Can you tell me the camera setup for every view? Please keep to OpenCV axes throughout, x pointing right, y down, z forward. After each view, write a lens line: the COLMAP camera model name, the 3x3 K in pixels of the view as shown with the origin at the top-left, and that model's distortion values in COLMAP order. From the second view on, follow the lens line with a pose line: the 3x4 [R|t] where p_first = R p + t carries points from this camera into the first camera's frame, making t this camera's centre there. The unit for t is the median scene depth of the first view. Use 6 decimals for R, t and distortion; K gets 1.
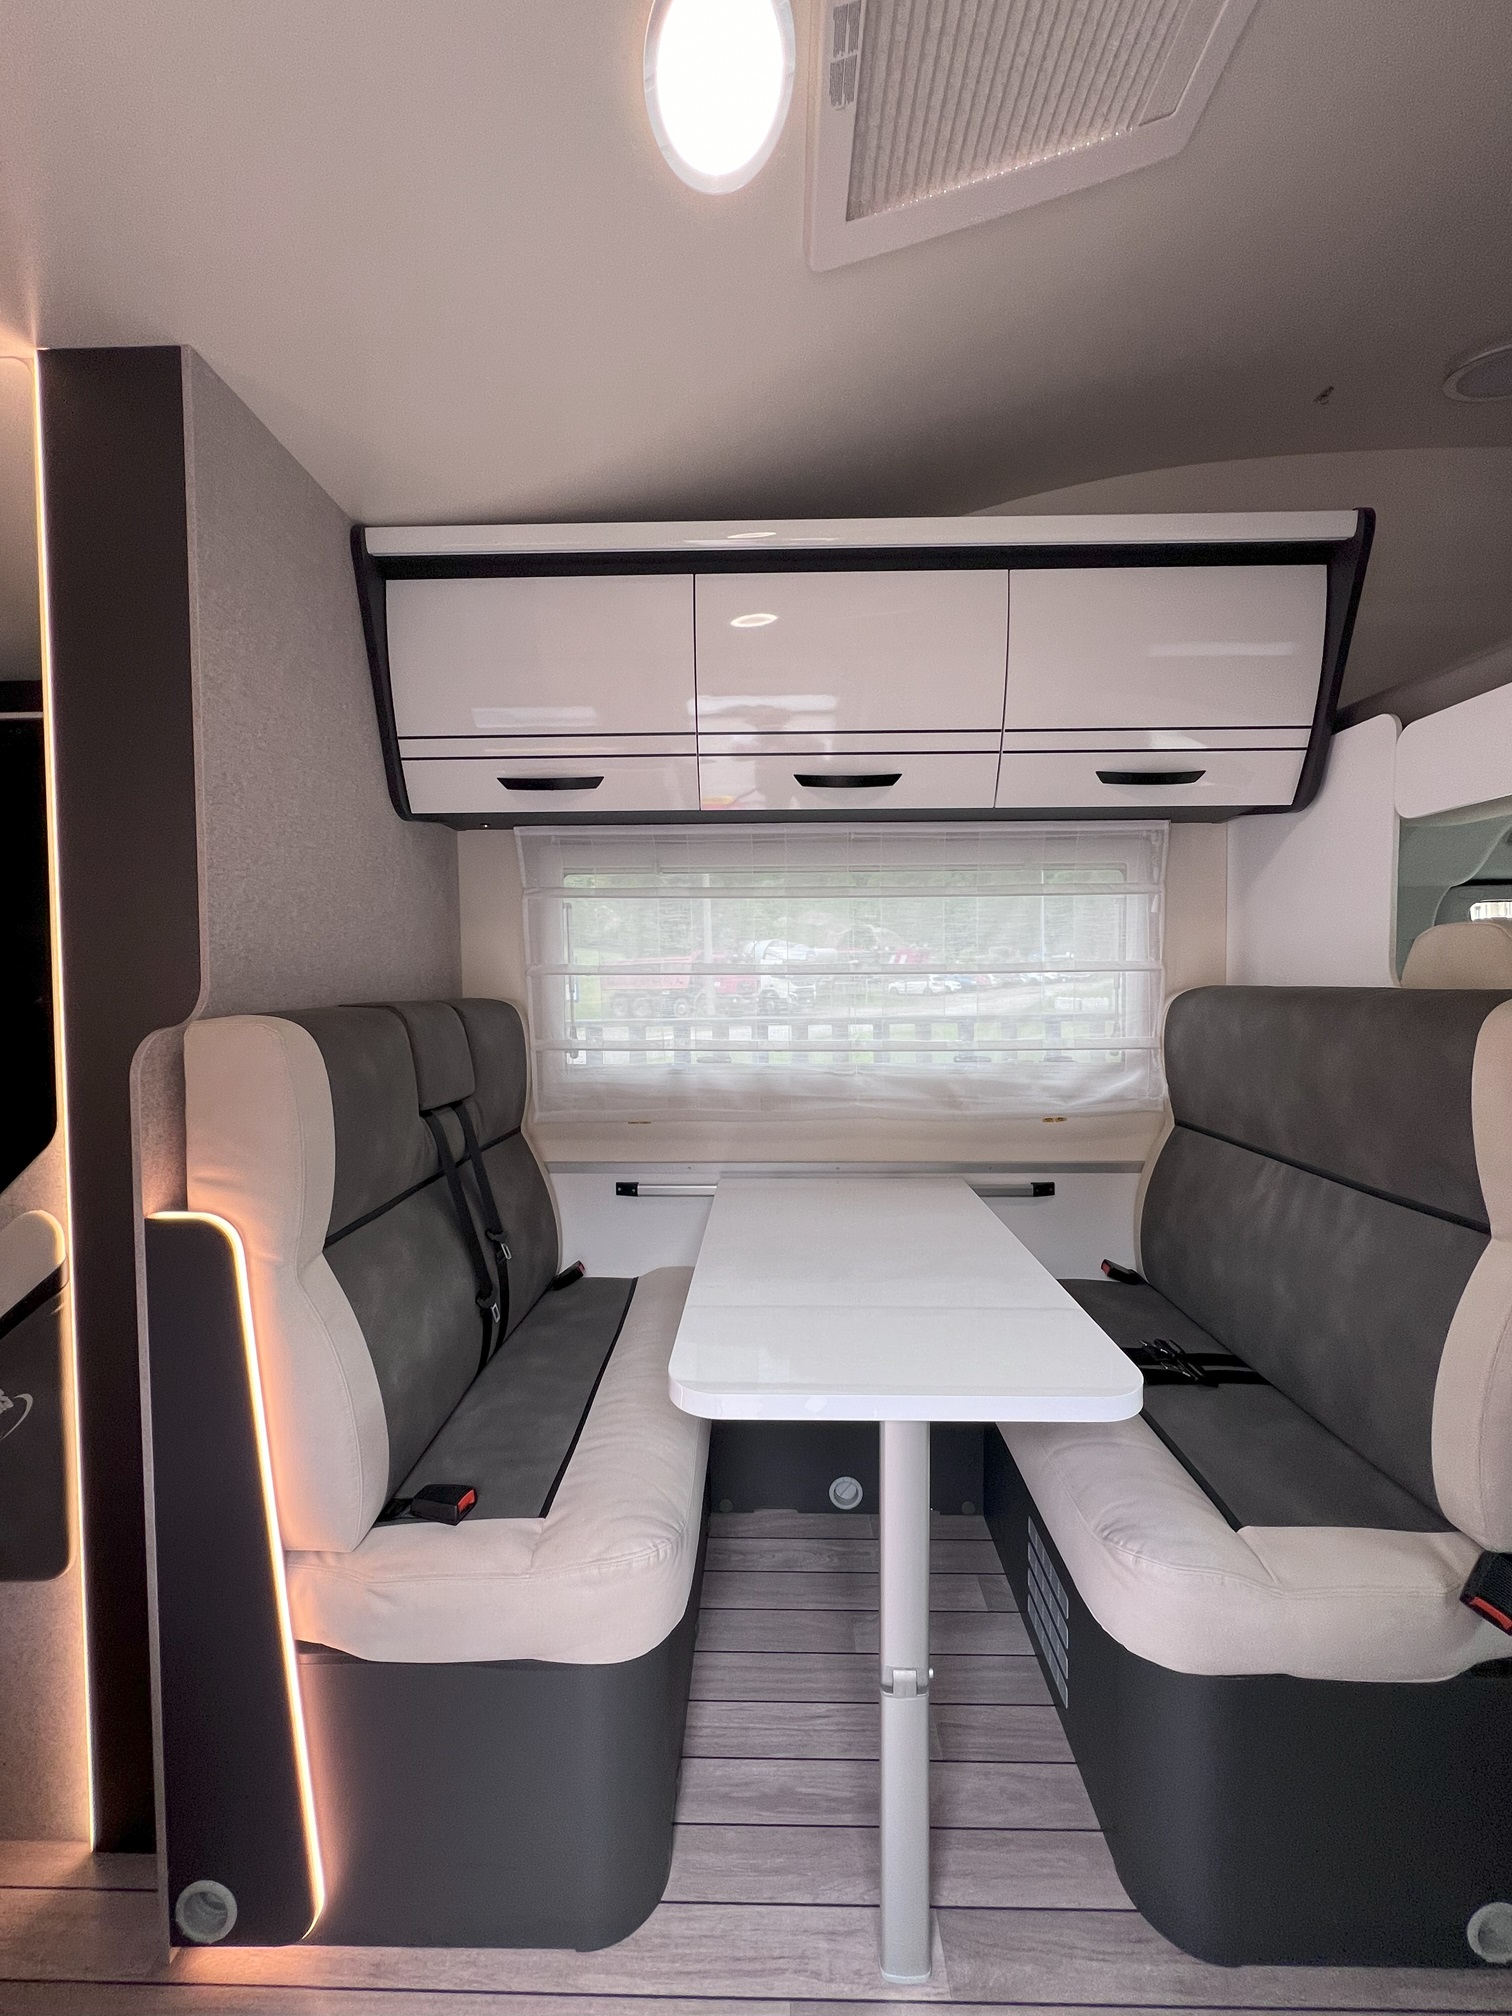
lens RADIAL K [[805.5, 0, 753.2], [0, 805.5, 1007.9], [0, 0, 1]] dist [-0.003254, 0.000064]
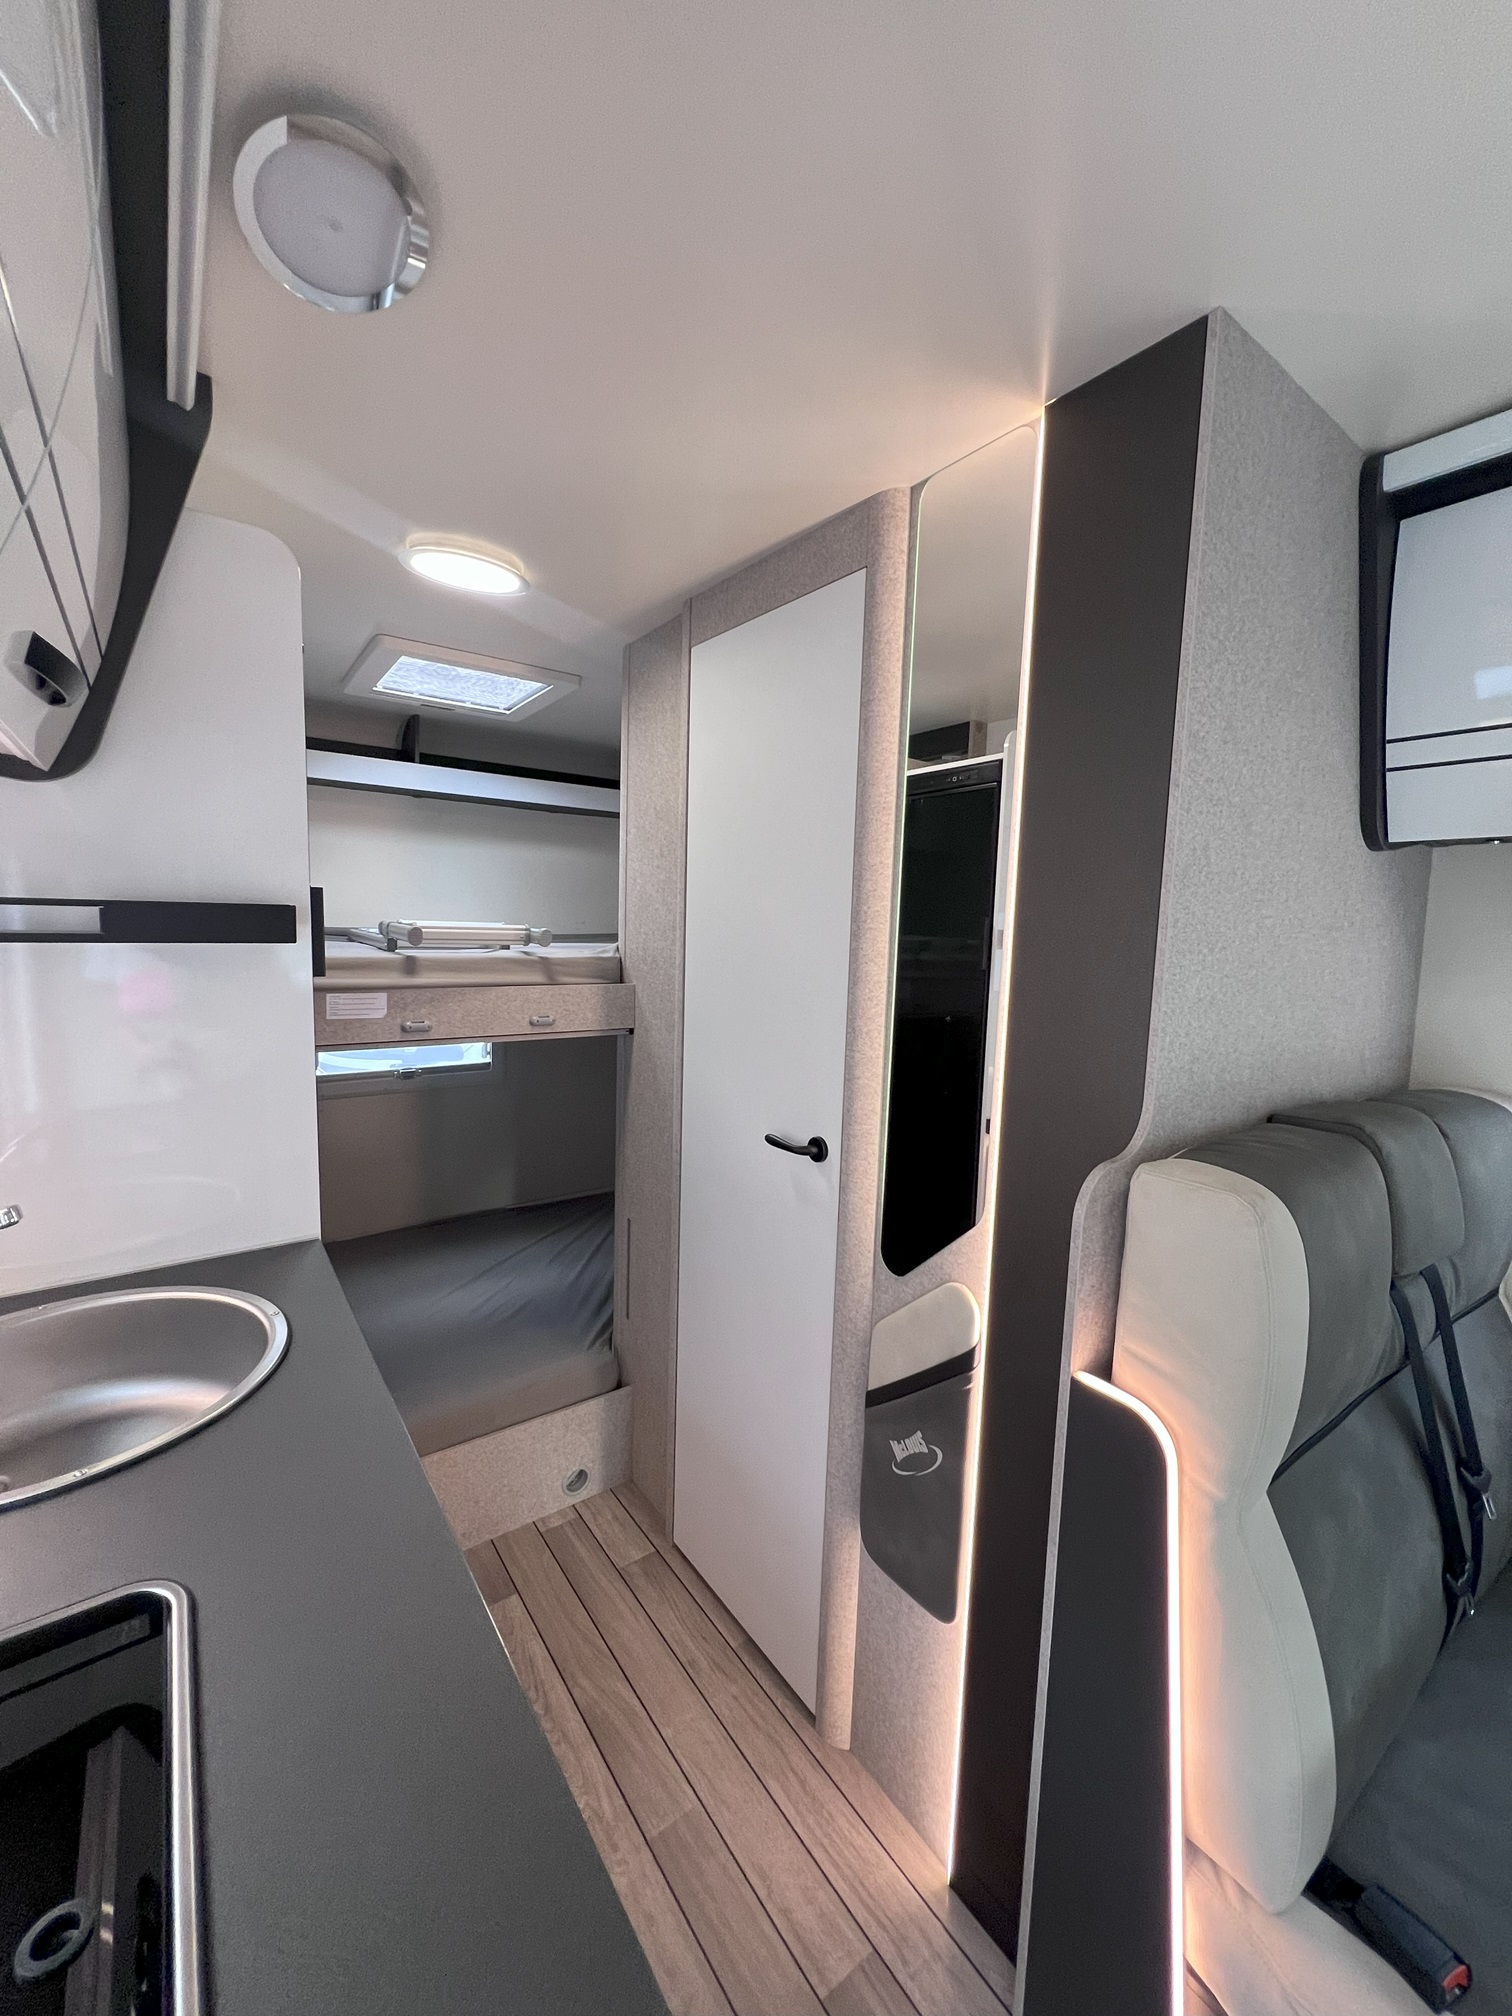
lens RADIAL K [[805.5, 0, 758.3], [0, 805.5, 999.7], [0, 0, 1]] dist [-0.003254, 0.000064]
pose [[0.610357, 0.102713, -0.785439, -0.276860], [-0.066218, 0.994703, 0.078622, -0.176898], [0.789354, 0.004023, 0.613926, 0.159633]]
